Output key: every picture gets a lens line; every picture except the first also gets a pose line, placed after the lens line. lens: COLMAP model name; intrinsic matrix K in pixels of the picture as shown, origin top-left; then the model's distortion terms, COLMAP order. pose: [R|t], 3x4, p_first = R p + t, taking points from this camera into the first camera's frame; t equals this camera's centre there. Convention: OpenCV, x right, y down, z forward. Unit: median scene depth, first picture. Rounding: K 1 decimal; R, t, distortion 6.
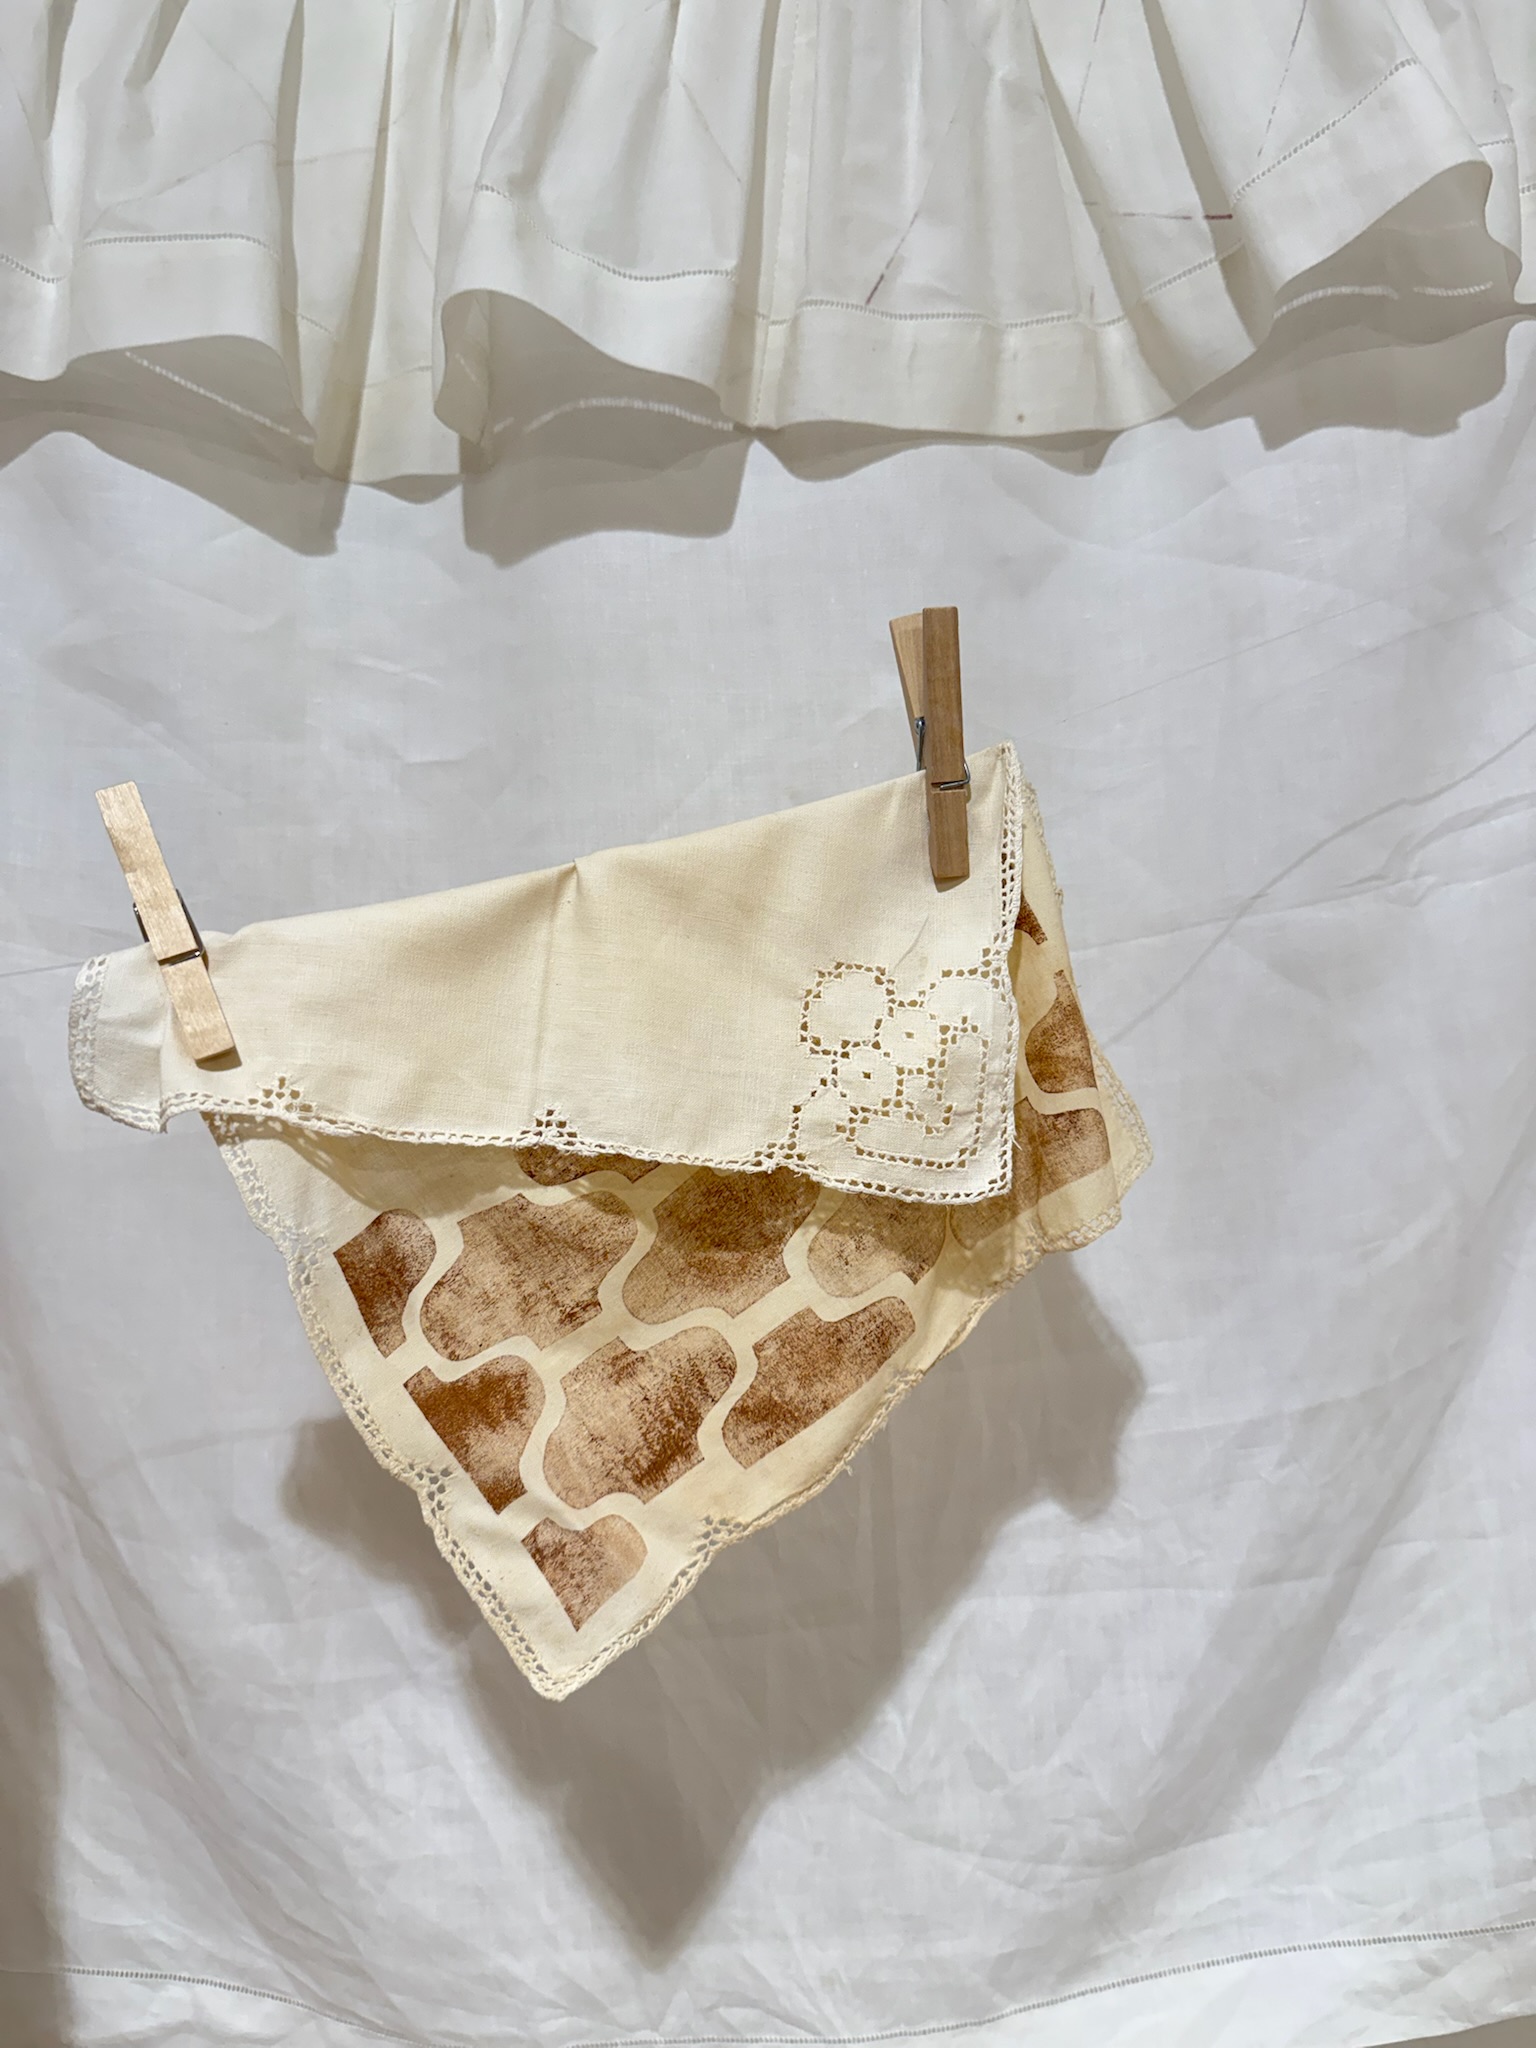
lens RADIAL K [[1537.3, 0, 768.0], [0, 1537.3, 1024.0], [0, 0, 1]] dist [-0.021564, -0.005527]
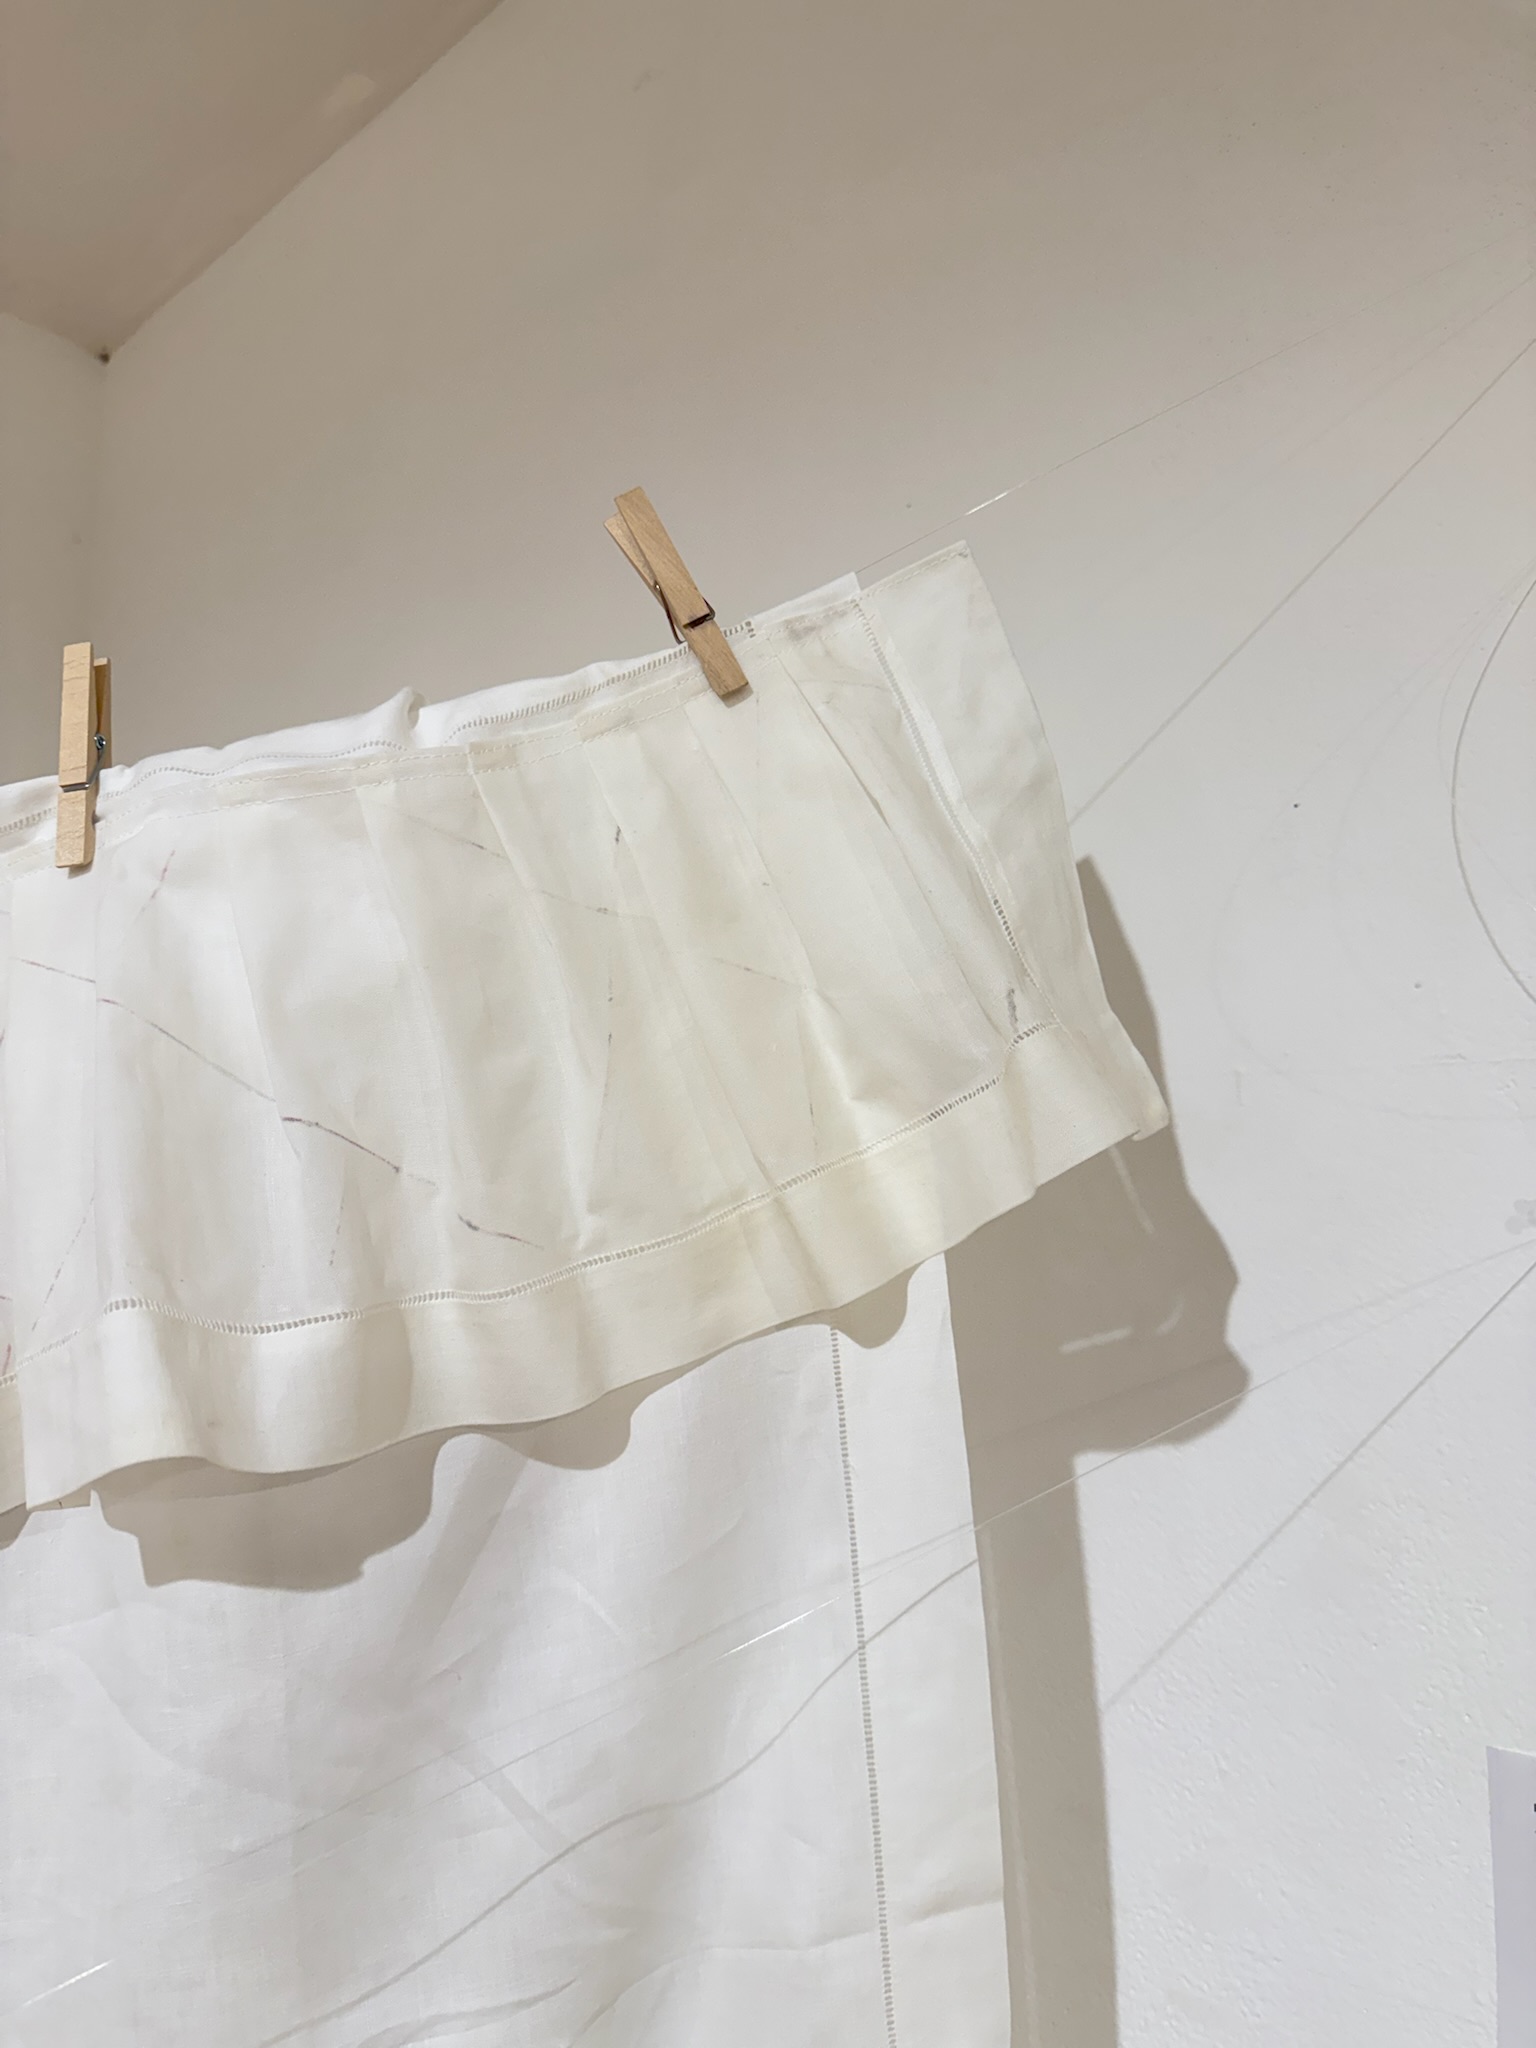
lens RADIAL K [[1440.3, 0, 768.0], [0, 1440.3, 1024.0], [0, 0, 1]] dist [0.009453, -0.004970]
pose [[0.997899, 0.032110, 0.056267, 0.593289], [-0.022416, 0.986016, -0.165134, -0.539480], [-0.060783, 0.163526, 0.984665, 0.146546]]
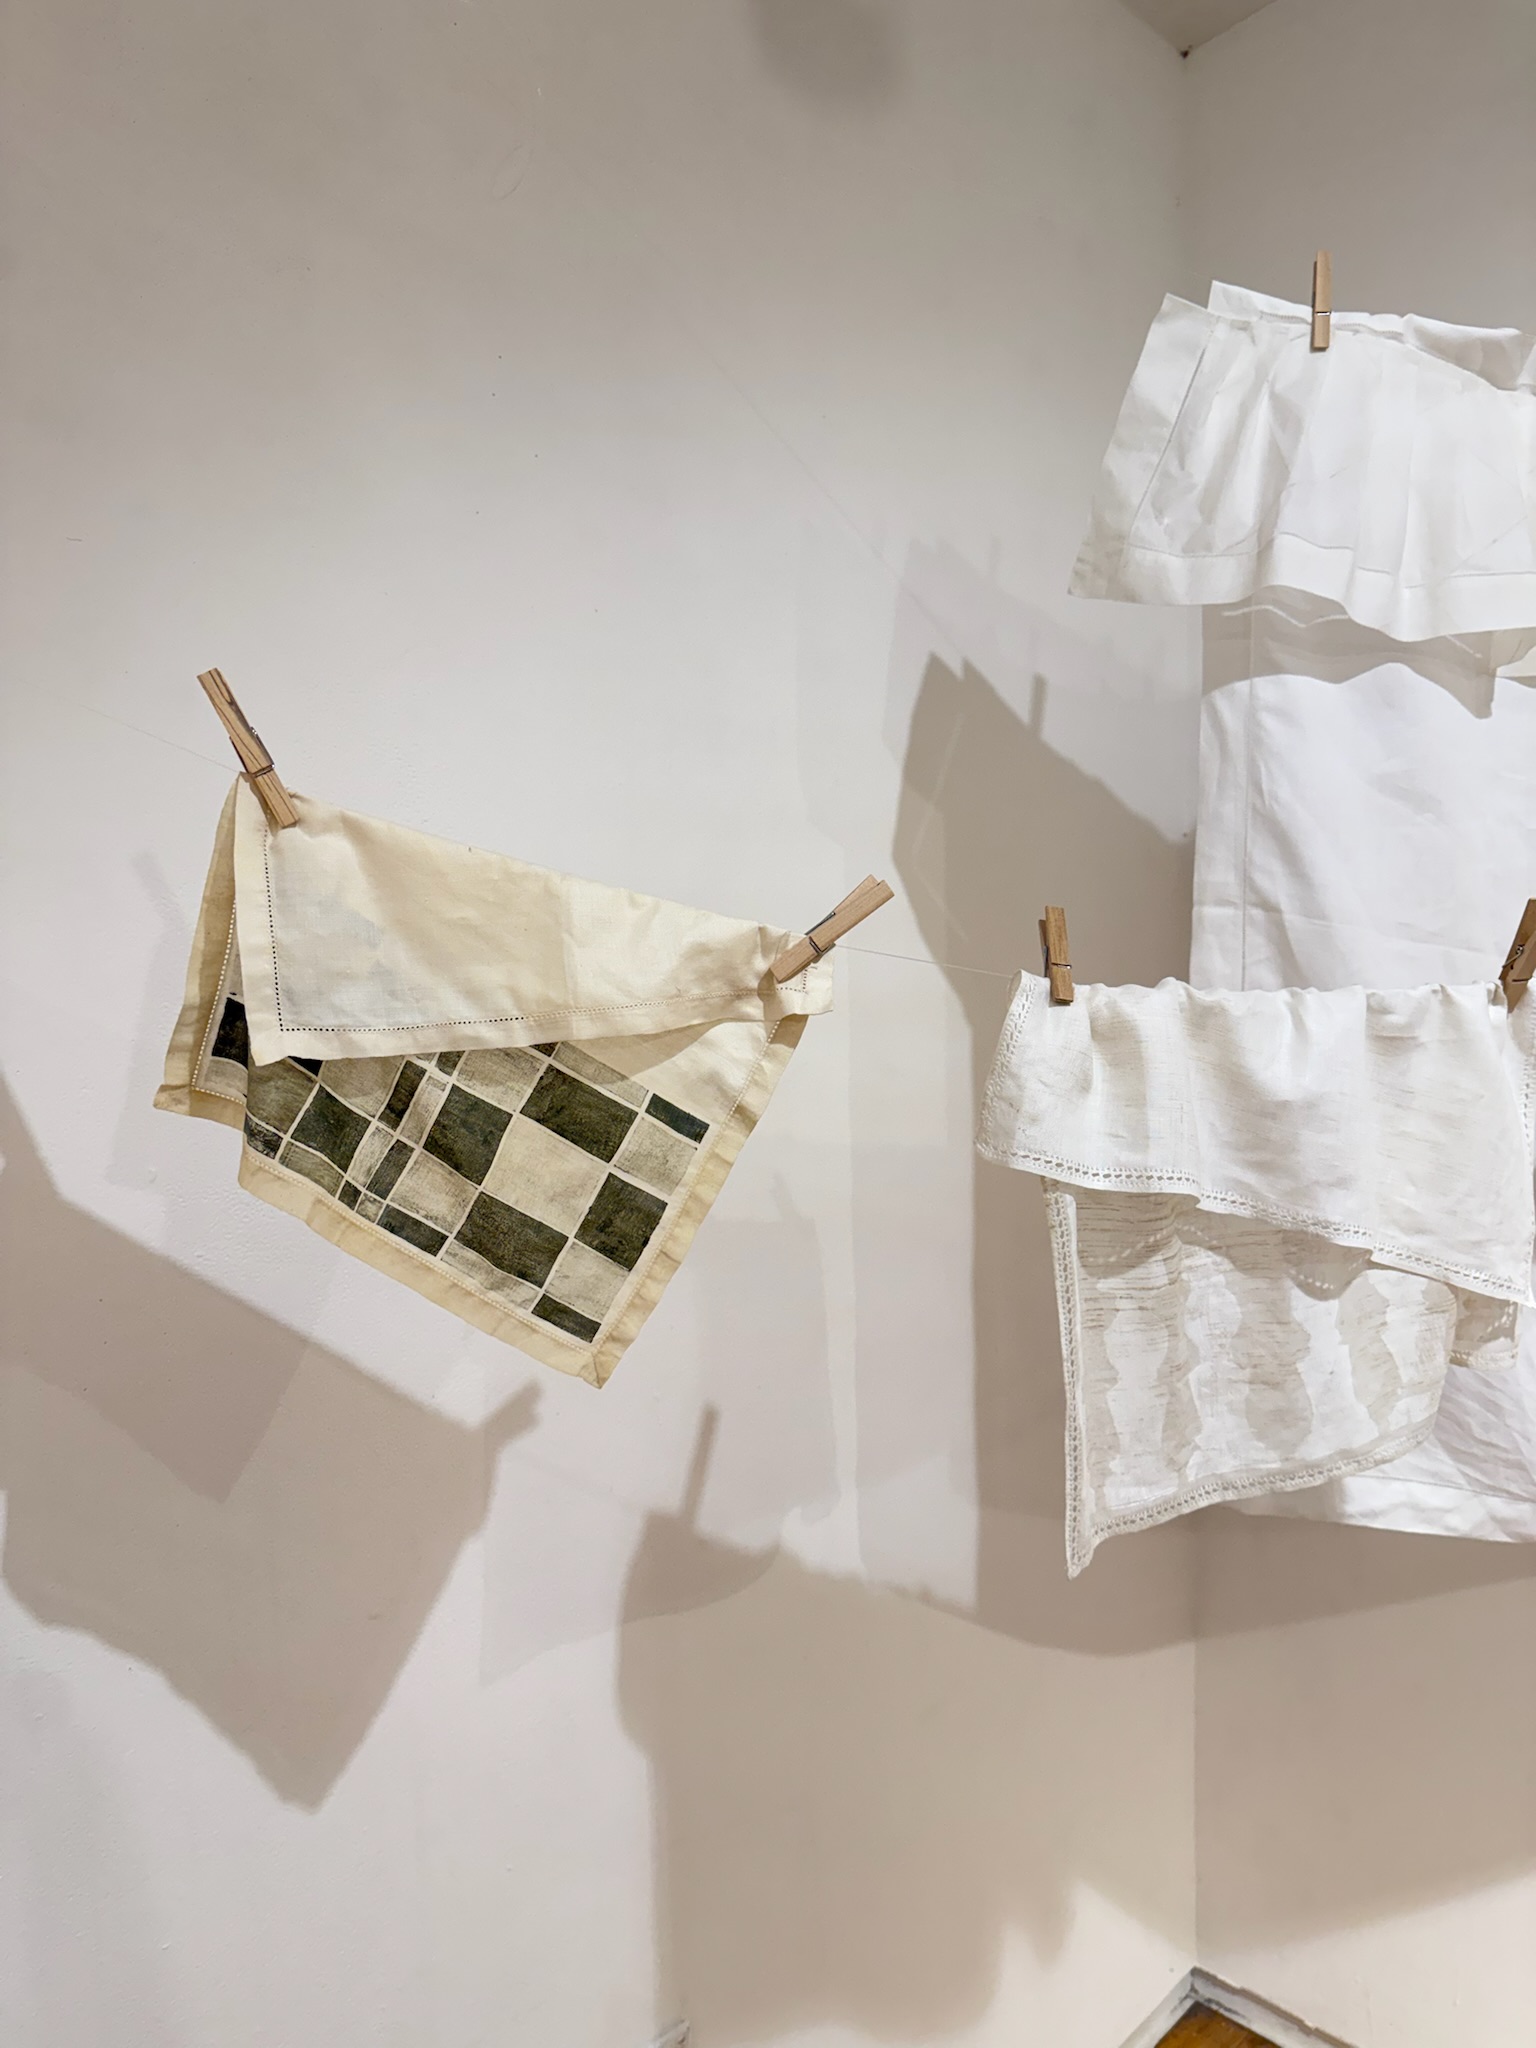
lens RADIAL K [[1440.3, 0, 768.0], [0, 1440.3, 1024.0], [0, 0, 1]] dist [0.009453, -0.004970]
pose [[0.999889, -0.011810, -0.009081, -1.213497], [0.012144, 0.999220, 0.037577, -0.016766], [0.008631, -0.037683, 0.999252, -0.827868]]
